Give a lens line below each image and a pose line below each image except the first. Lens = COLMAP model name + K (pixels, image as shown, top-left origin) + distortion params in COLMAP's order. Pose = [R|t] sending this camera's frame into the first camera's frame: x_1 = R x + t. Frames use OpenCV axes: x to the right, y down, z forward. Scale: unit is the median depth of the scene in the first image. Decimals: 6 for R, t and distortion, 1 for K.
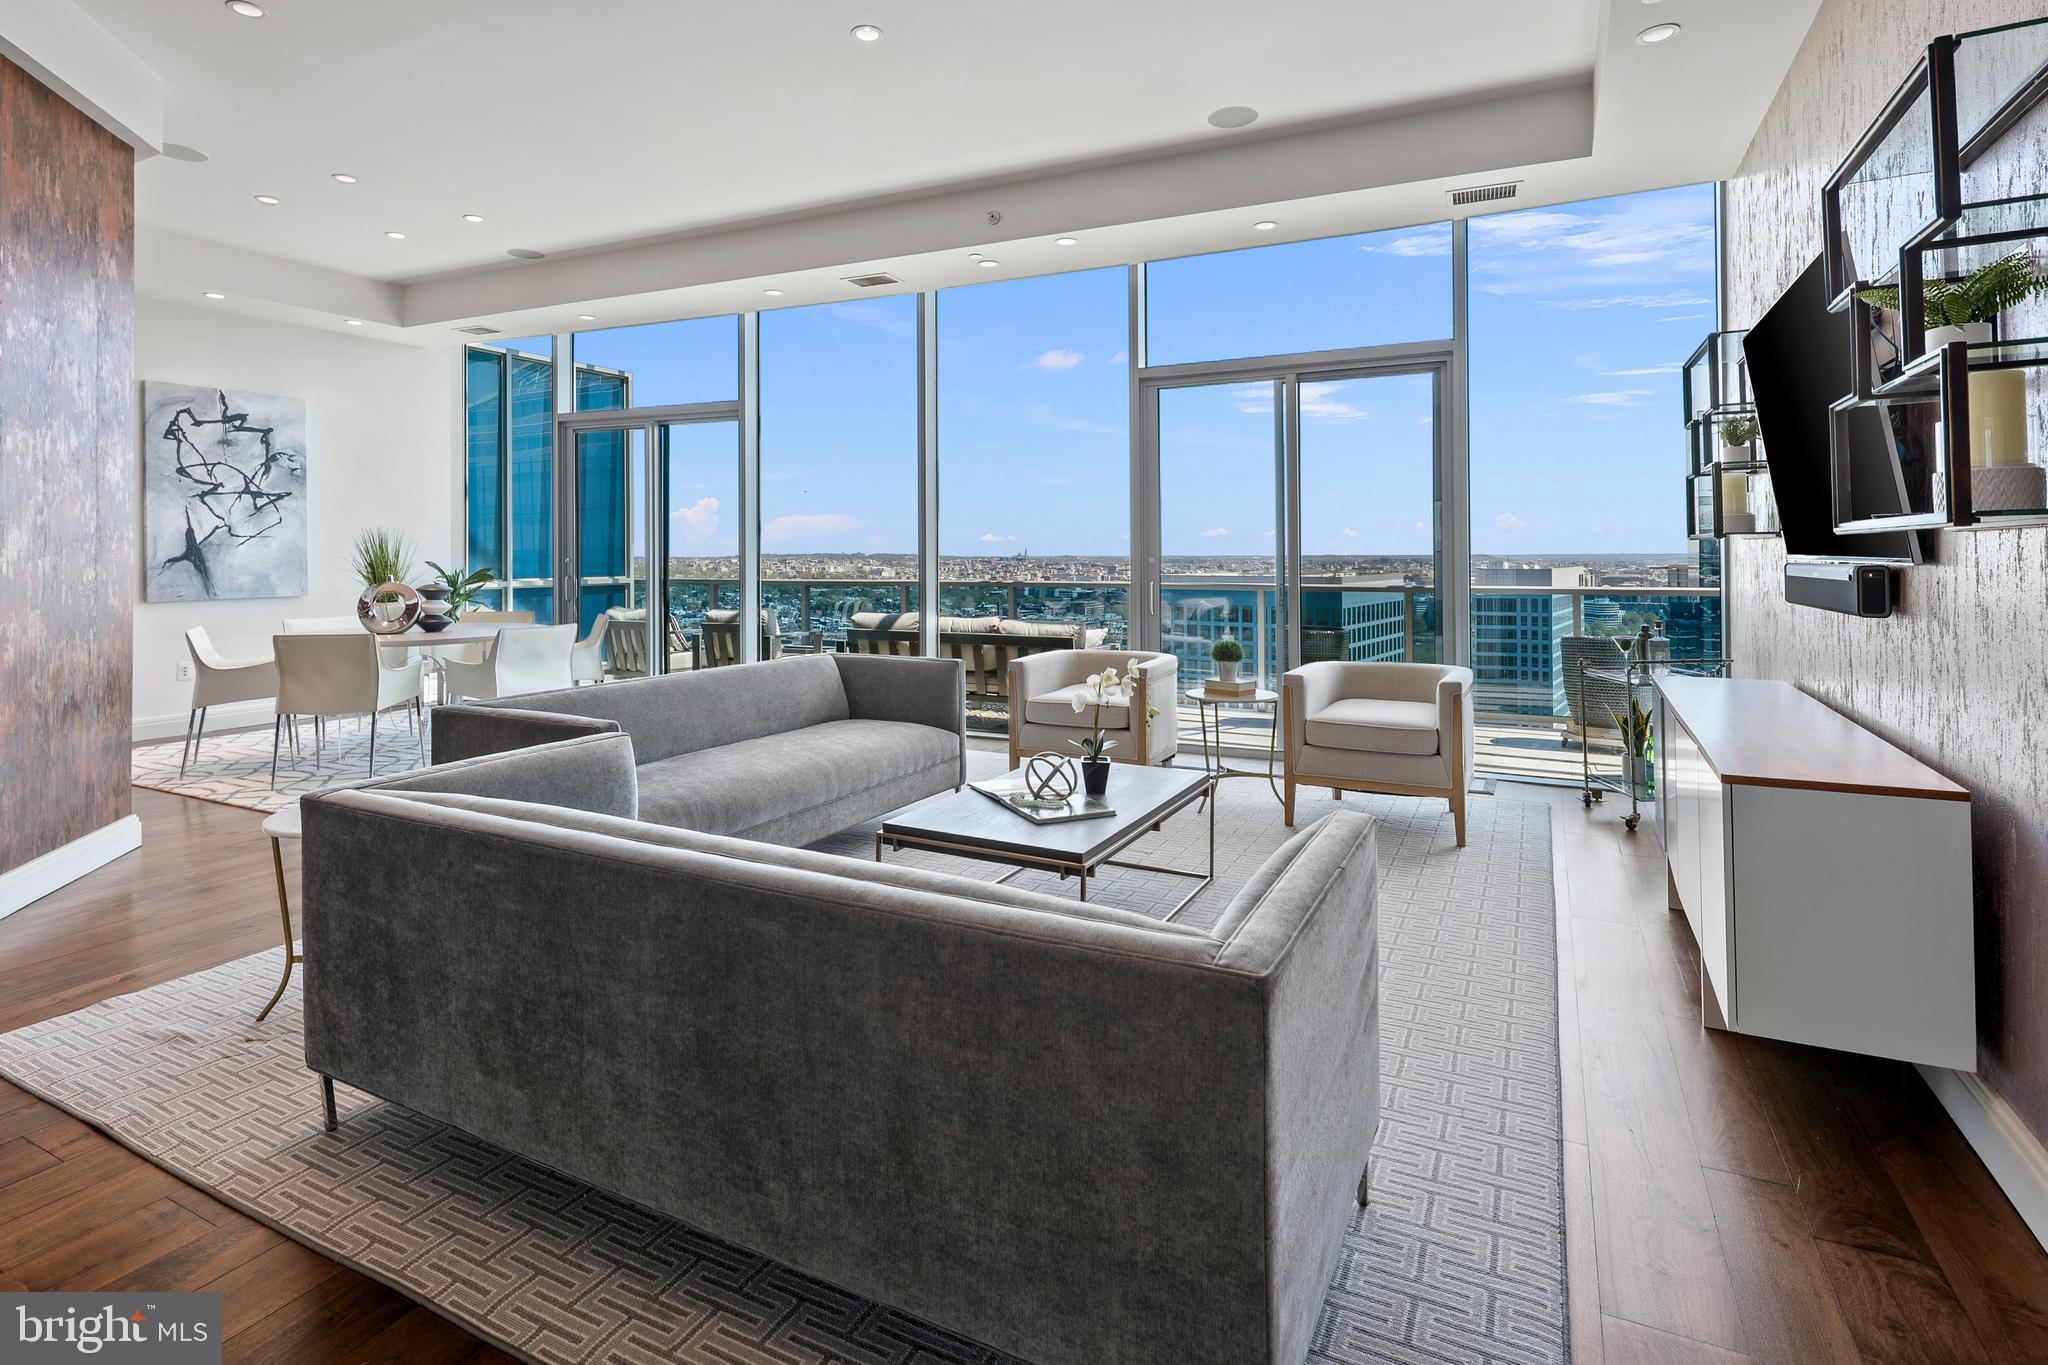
lens RADIAL K [[1015.0, 0, 1017.3], [0, 1015.0, 543.1], [0, 0, 1]] dist [0.001185, -0.001320]
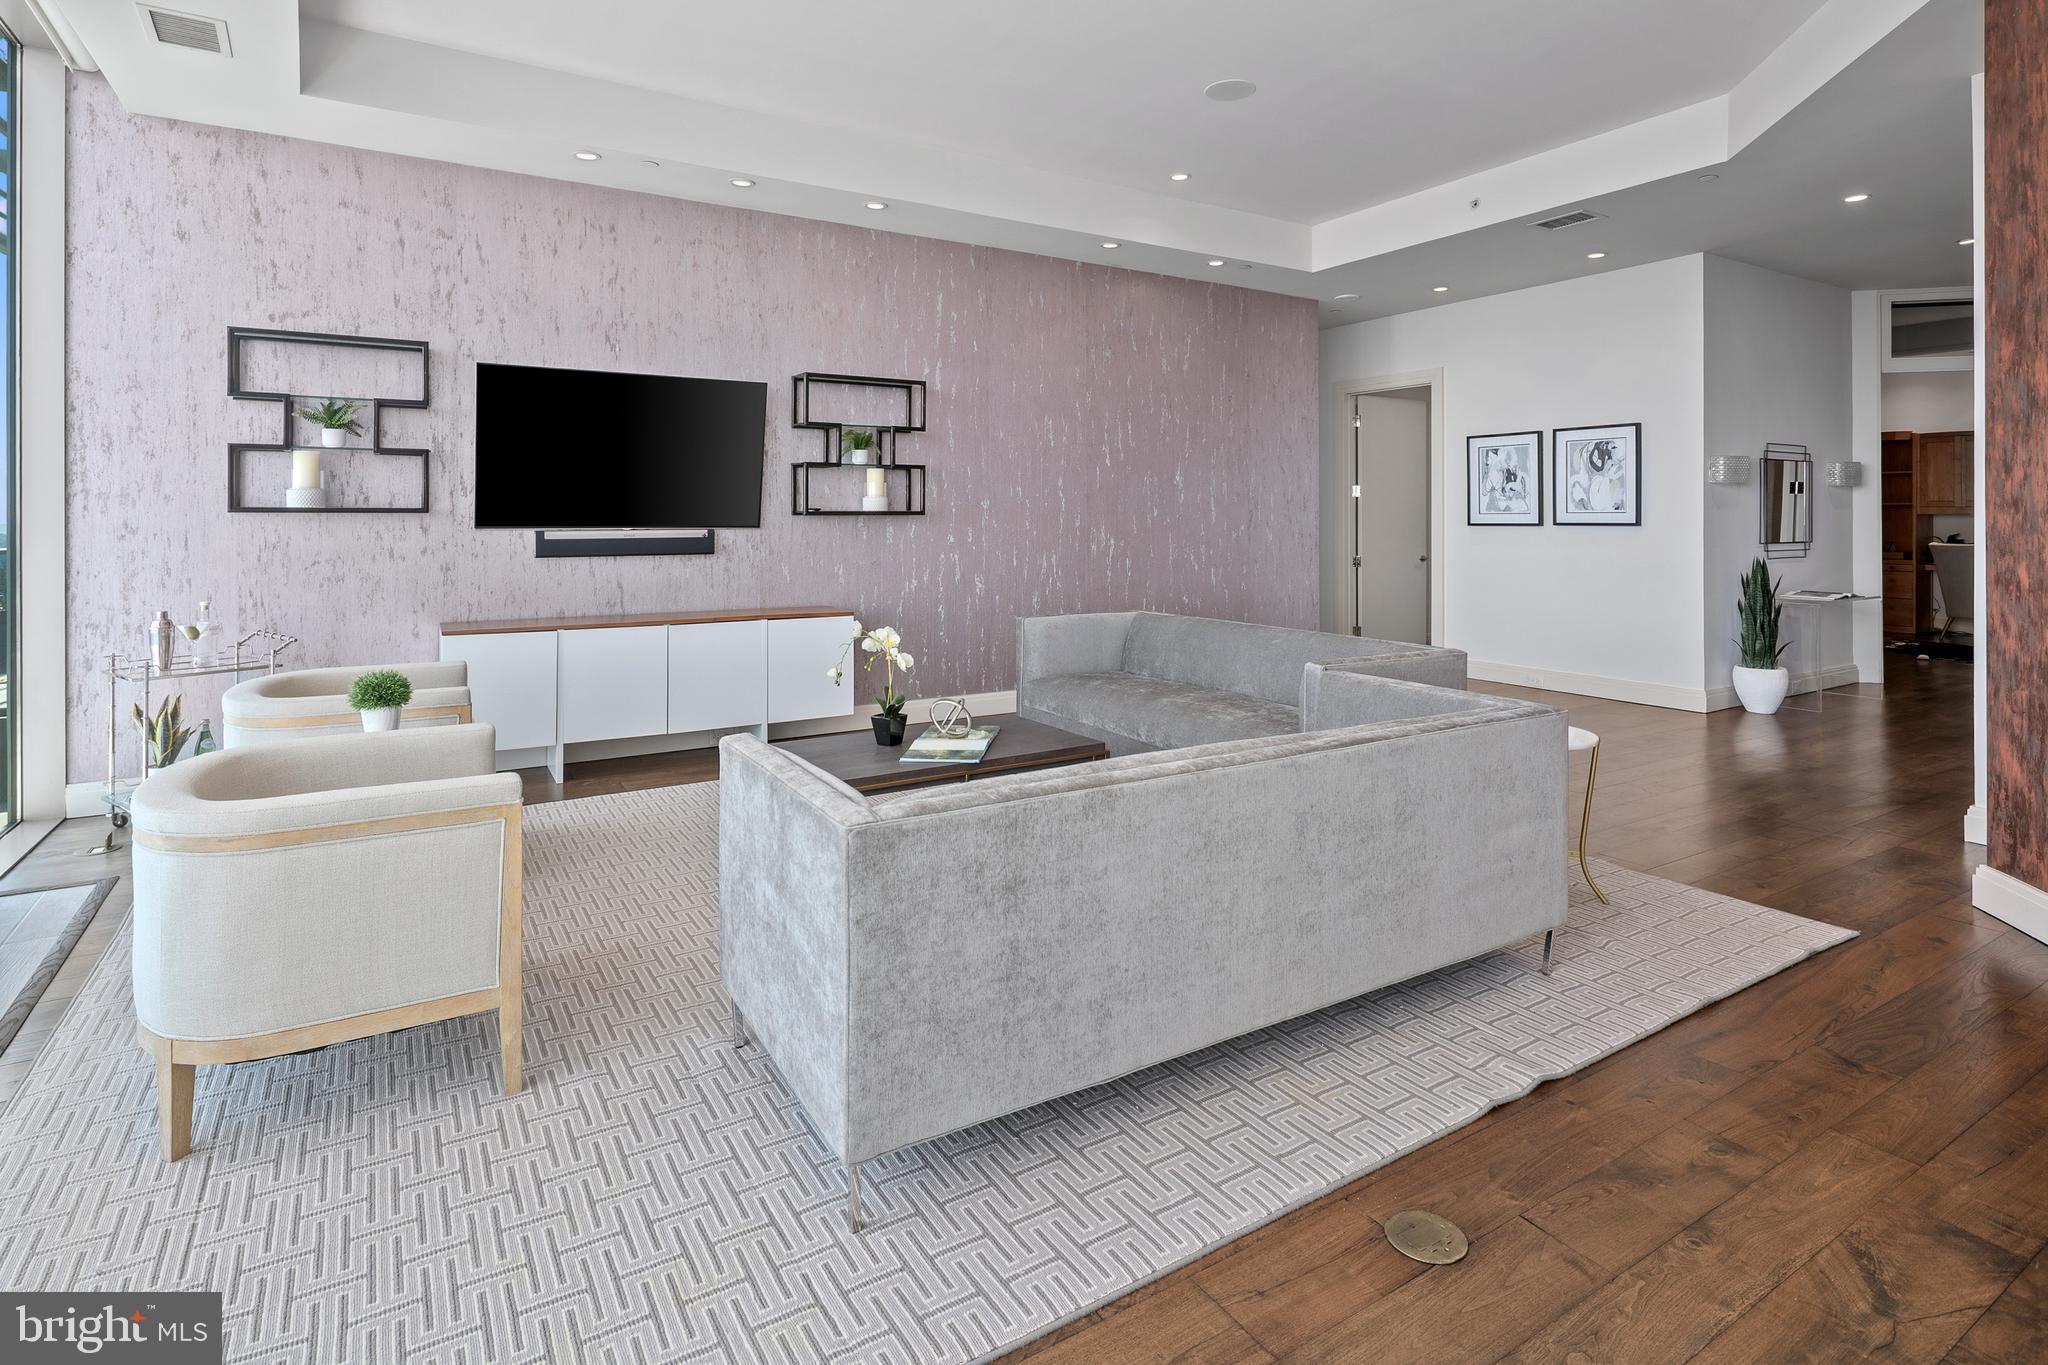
lens RADIAL K [[1037.2, 0, 1018.5], [0, 1037.2, 518.0], [0, 0, 1]] dist [0.000242, -0.000592]
pose [[-0.854747, 0.005607, 0.519015, -0.306184], [-0.000779, 0.999927, -0.012086, 0.008834], [-0.519045, -0.010735, -0.854680, 0.937397]]
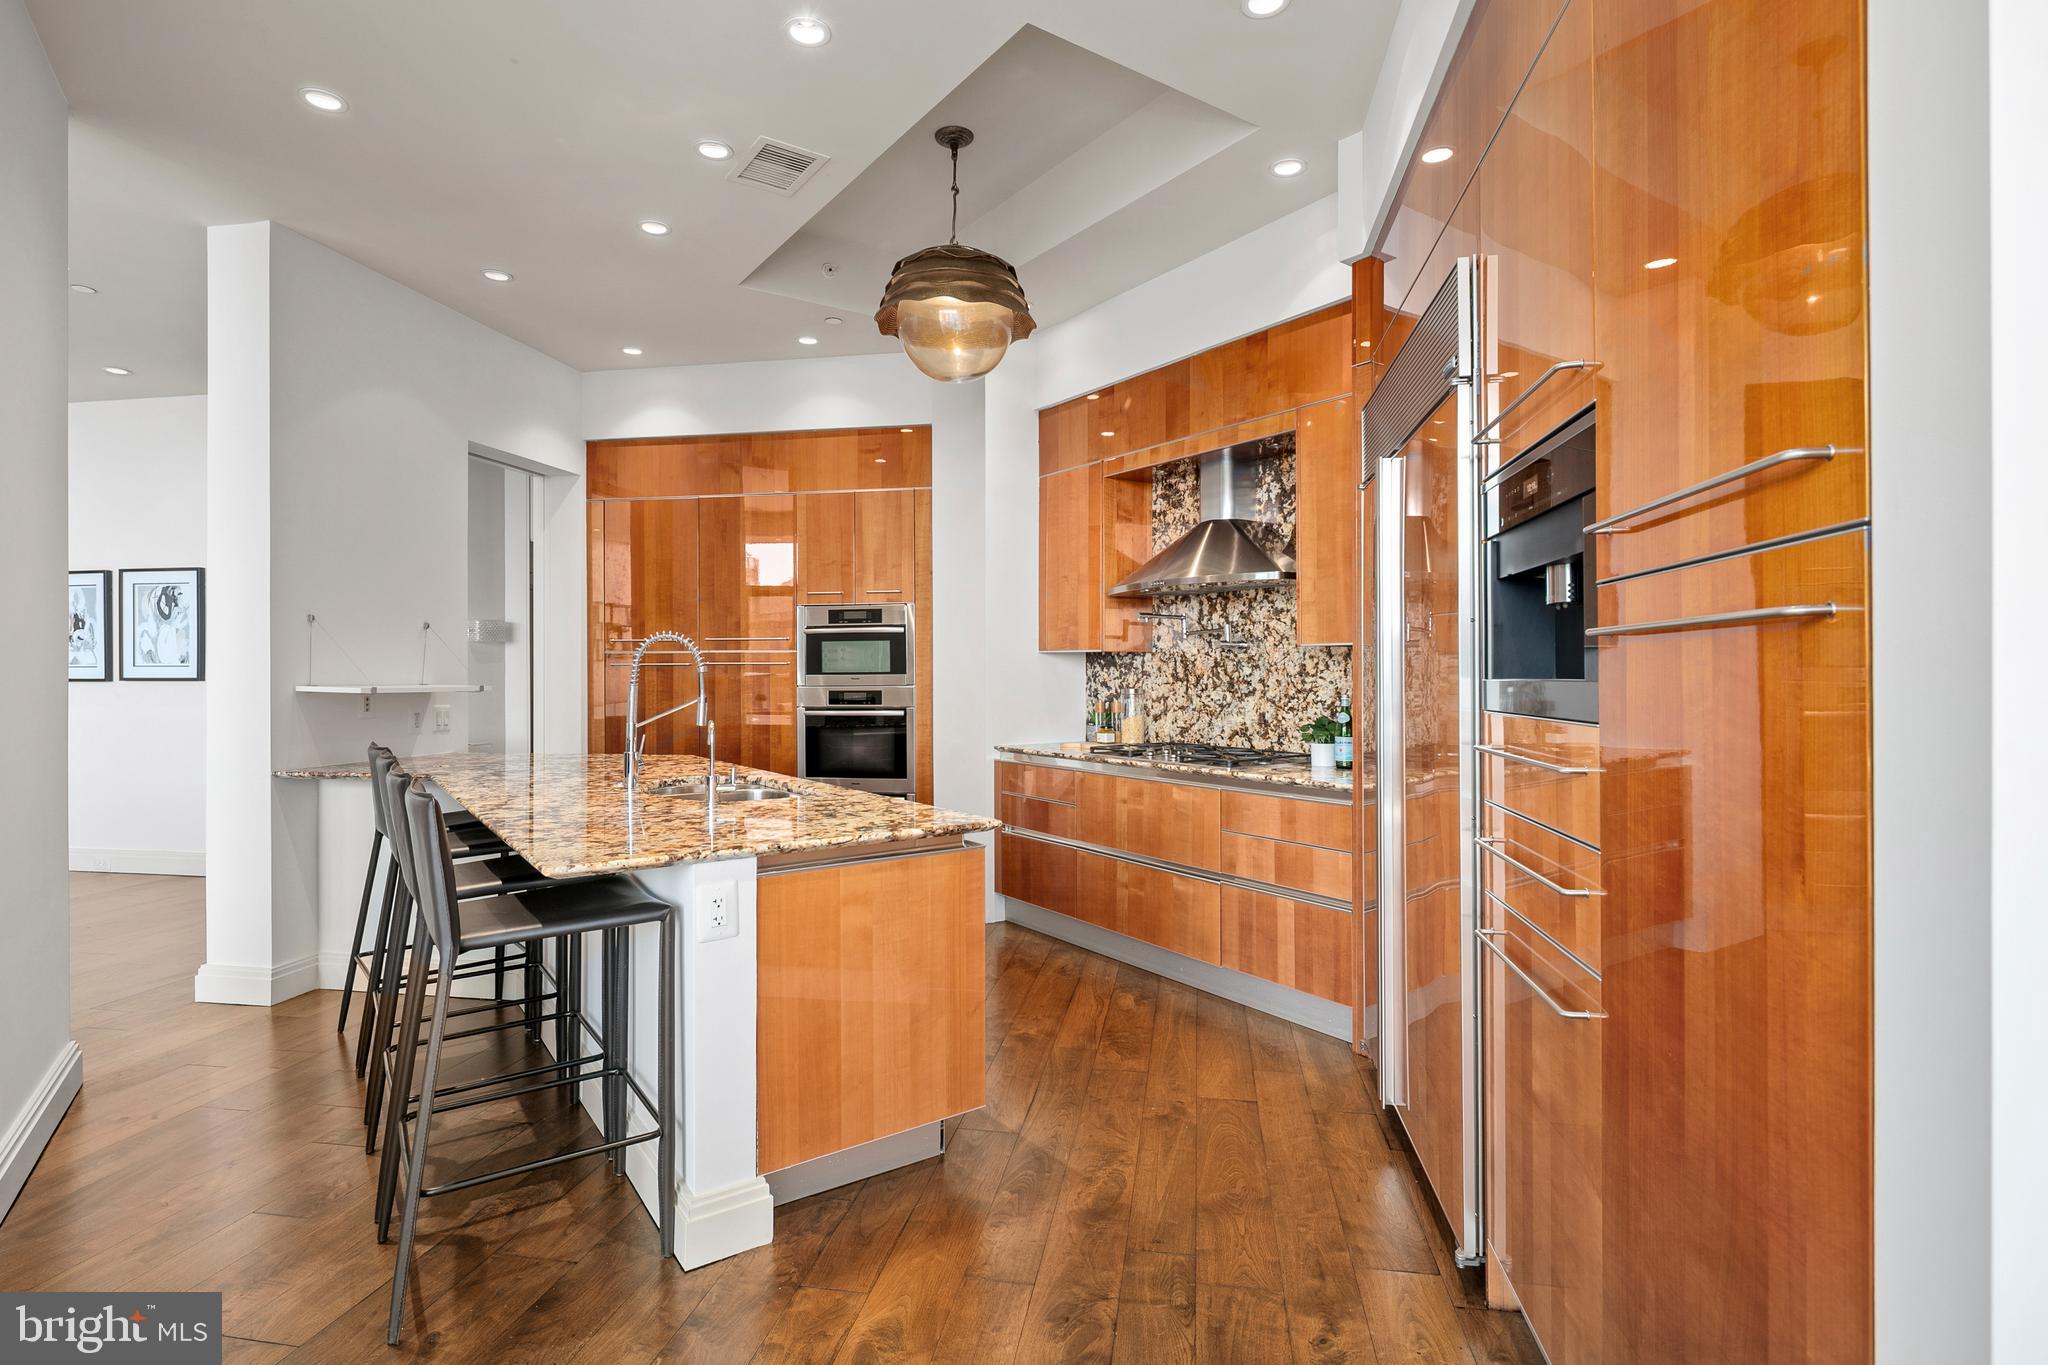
lens RADIAL K [[1007.7, 0, 1021.7], [0, 1007.7, 668.0], [0, 0, 1]] dist [0.002816, -0.005675]
pose [[-0.953887, 0.007445, -0.300075, -0.723785], [0.010719, 0.999900, -0.009265, 0.008931], [0.299976, -0.012054, -0.953871, 0.834620]]
